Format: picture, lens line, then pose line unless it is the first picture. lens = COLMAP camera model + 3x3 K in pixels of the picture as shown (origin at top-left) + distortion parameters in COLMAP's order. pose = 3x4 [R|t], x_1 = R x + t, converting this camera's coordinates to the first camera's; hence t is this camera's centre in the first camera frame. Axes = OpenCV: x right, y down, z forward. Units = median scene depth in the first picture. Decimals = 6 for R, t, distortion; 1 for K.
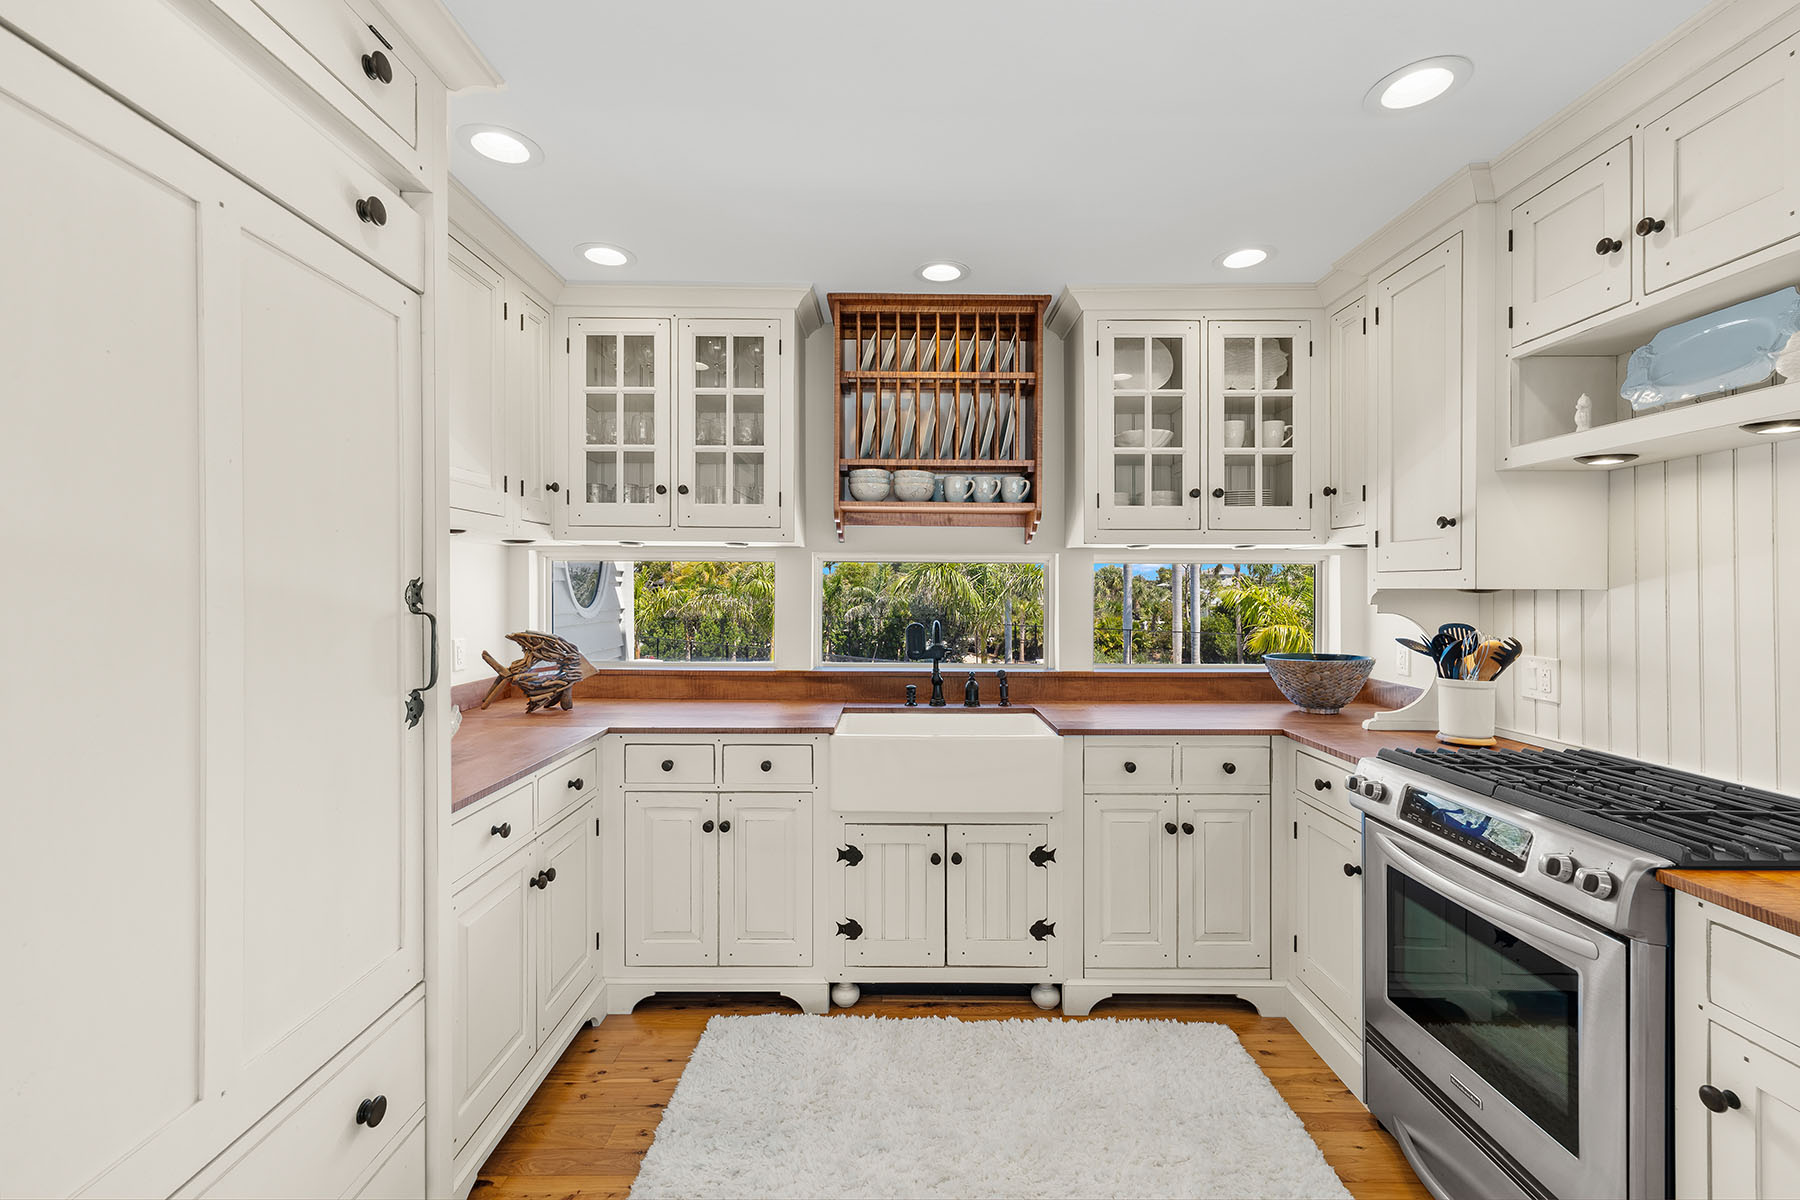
lens RADIAL K [[762.6, 0, 900.4], [0, 762.6, 591.4], [0, 0, 1]] dist [-0.000318, 0.000030]
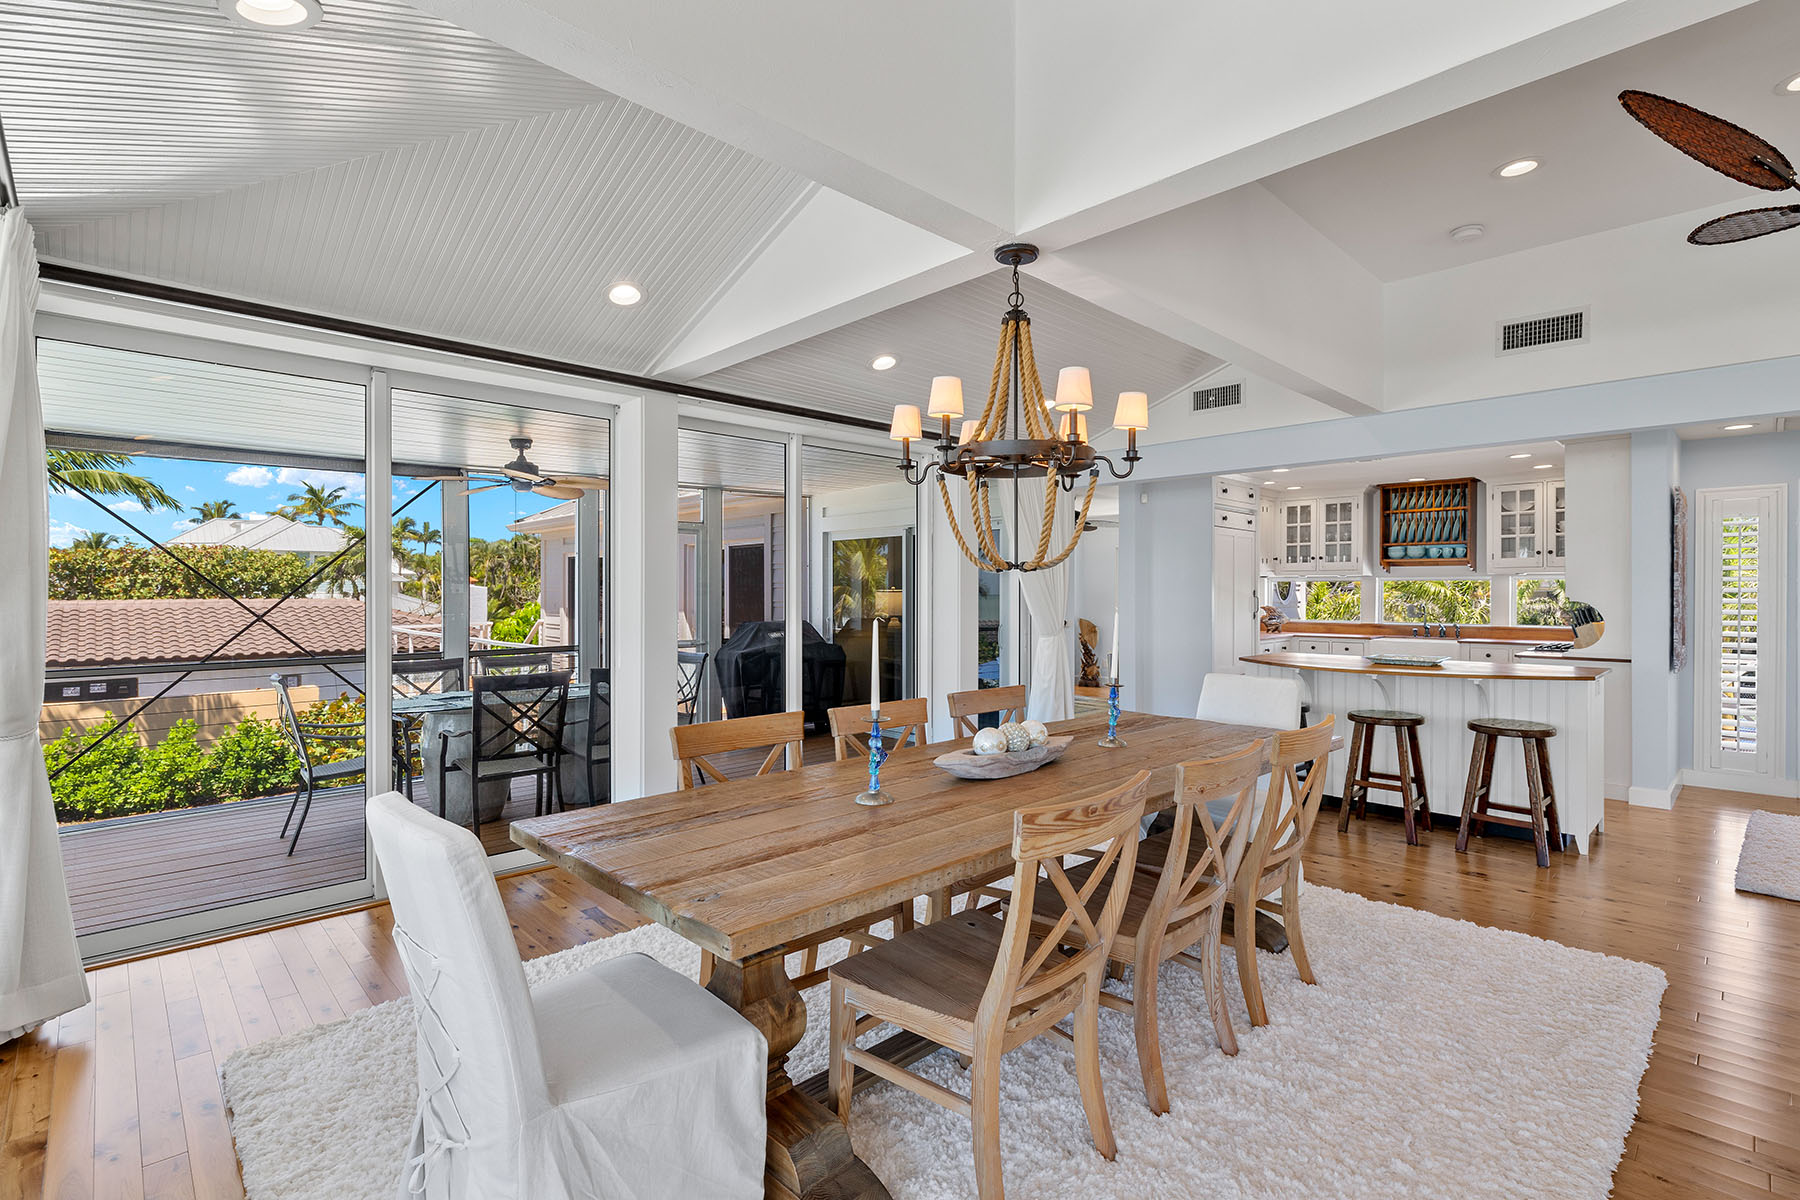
lens RADIAL K [[828.2, 0, 900.0], [0, 828.2, 600.0], [0, 0, 1]] dist [0.000846, 0.000142]
pose [[0.692499, 0.003344, -0.721411, 0.886217], [-0.000947, 0.999993, 0.003727, 0.018077], [0.721418, -0.001898, 0.692497, -2.355293]]
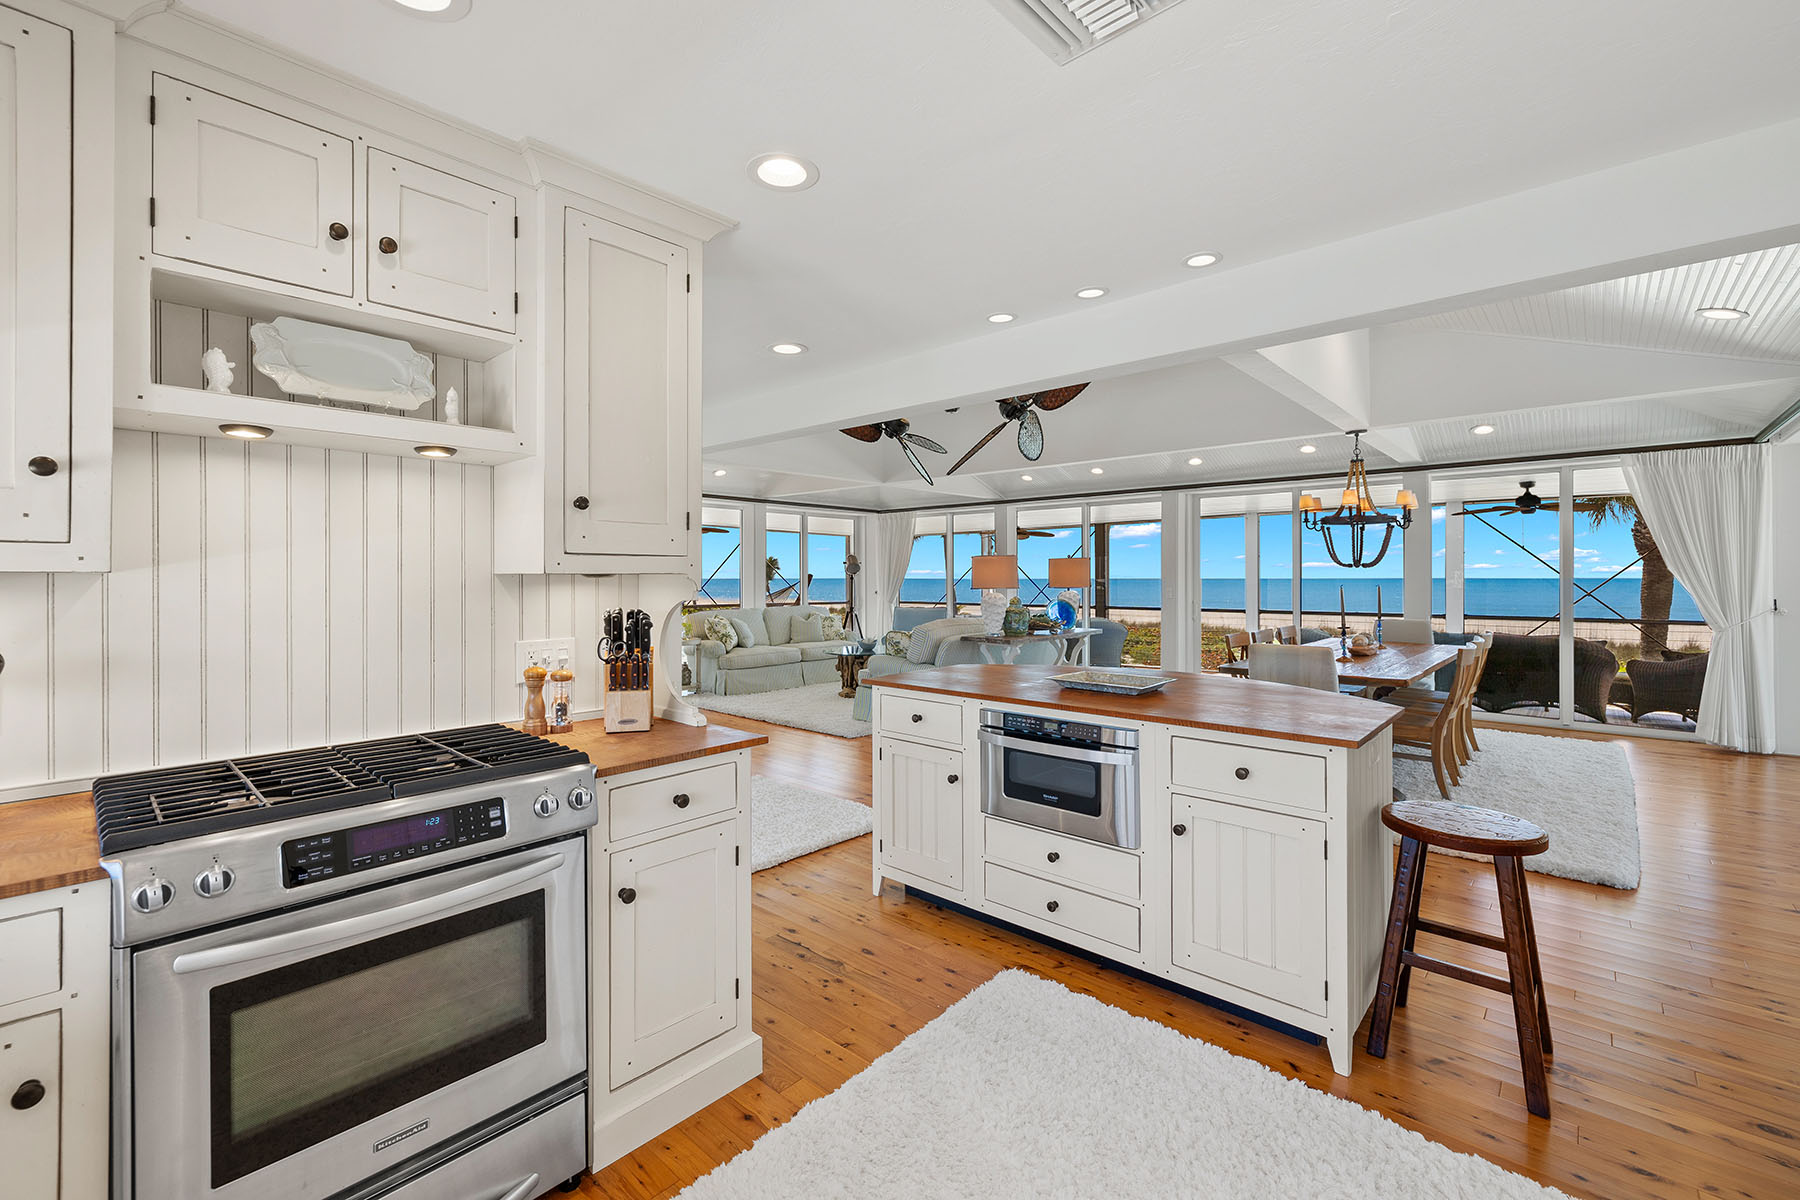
lens RADIAL K [[759.4, 0, 904.8], [0, 759.4, 573.2], [0, 0, 1]] dist [-0.000156, -0.000008]
pose [[-0.739497, 0.002172, 0.673156, -0.175209], [0.002797, 0.999996, -0.000153, -0.000761], [-0.673154, 0.001769, -0.739500, 0.744420]]
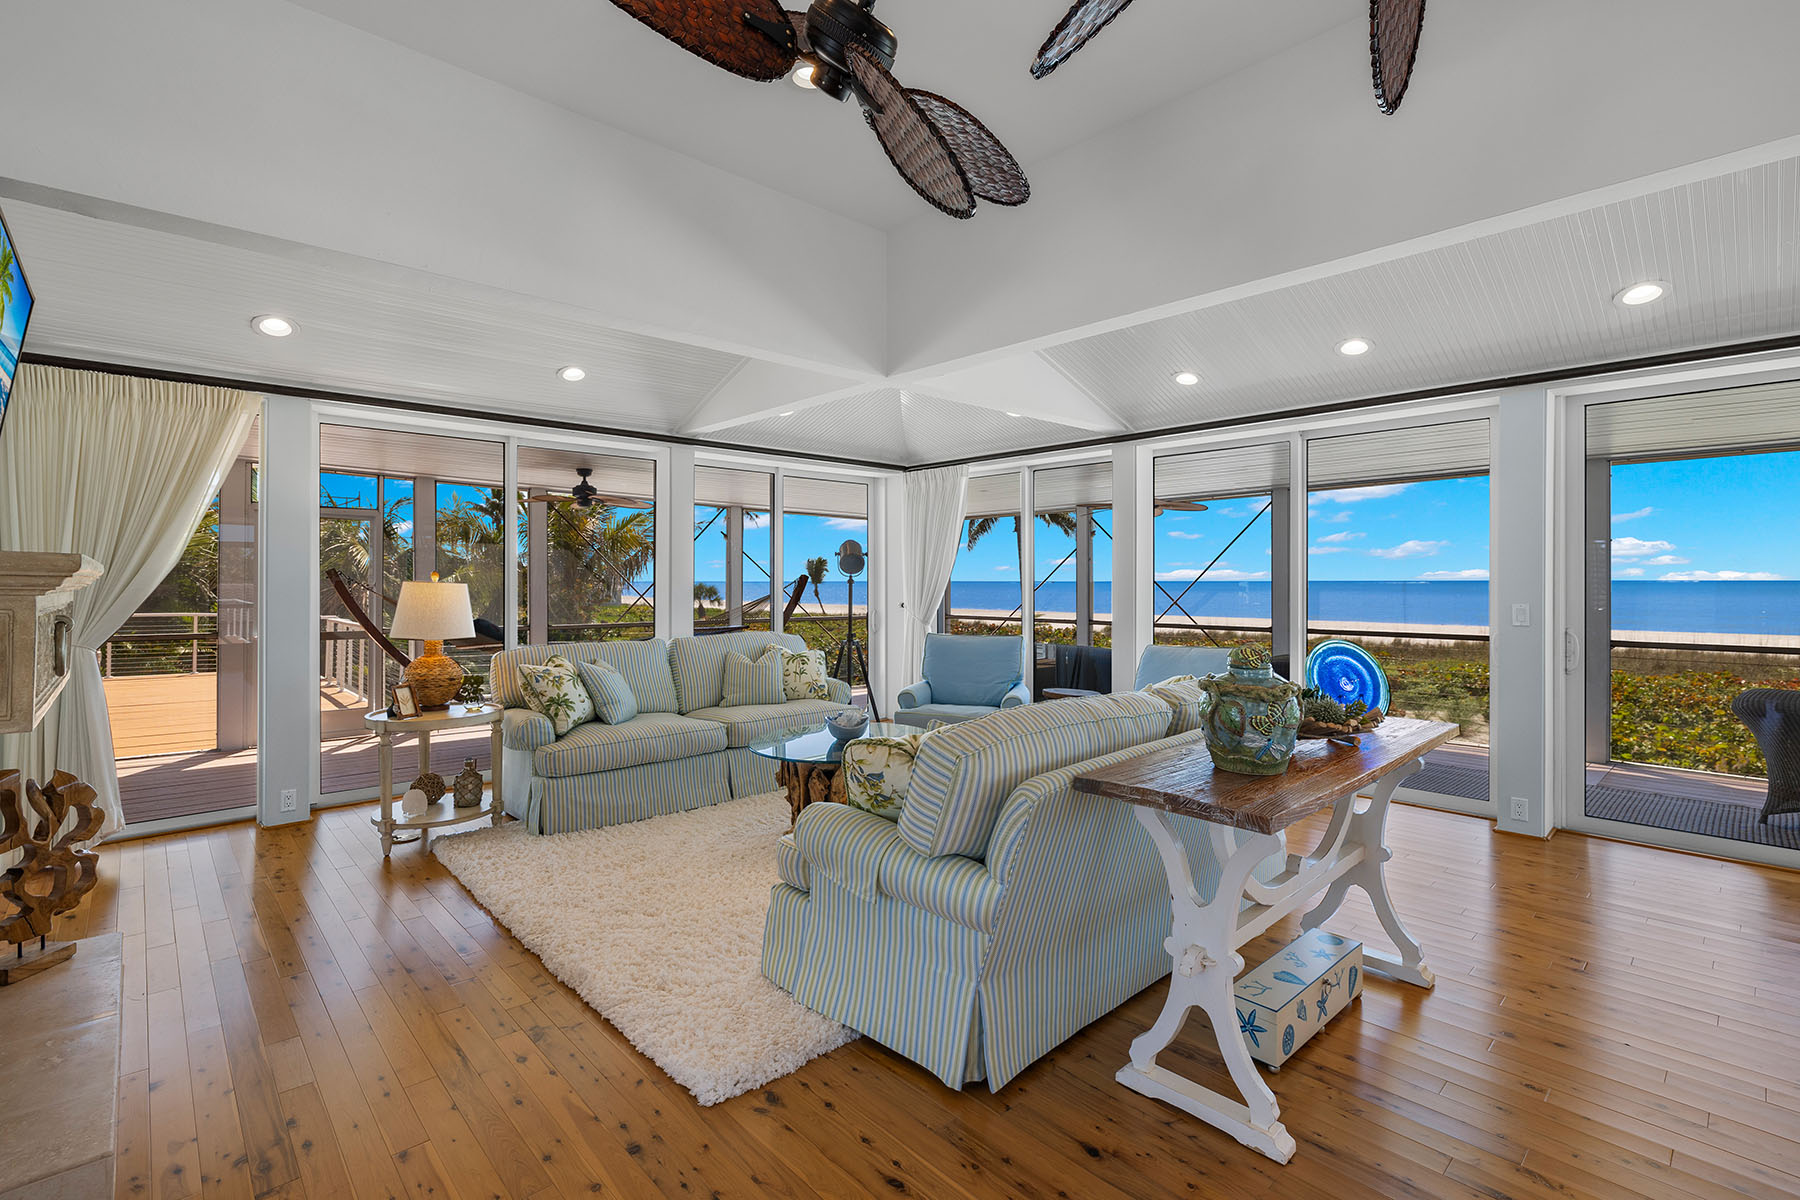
lens RADIAL K [[830.8, 0, 900.5], [0, 830.8, 584.4], [0, 0, 1]] dist [-0.003009, 0.000267]
pose [[-0.677391, -0.005182, 0.735605, 0.838641], [0.003629, 0.999939, 0.010387, 0.007607], [-0.735614, 0.009706, -0.677331, -0.492958]]
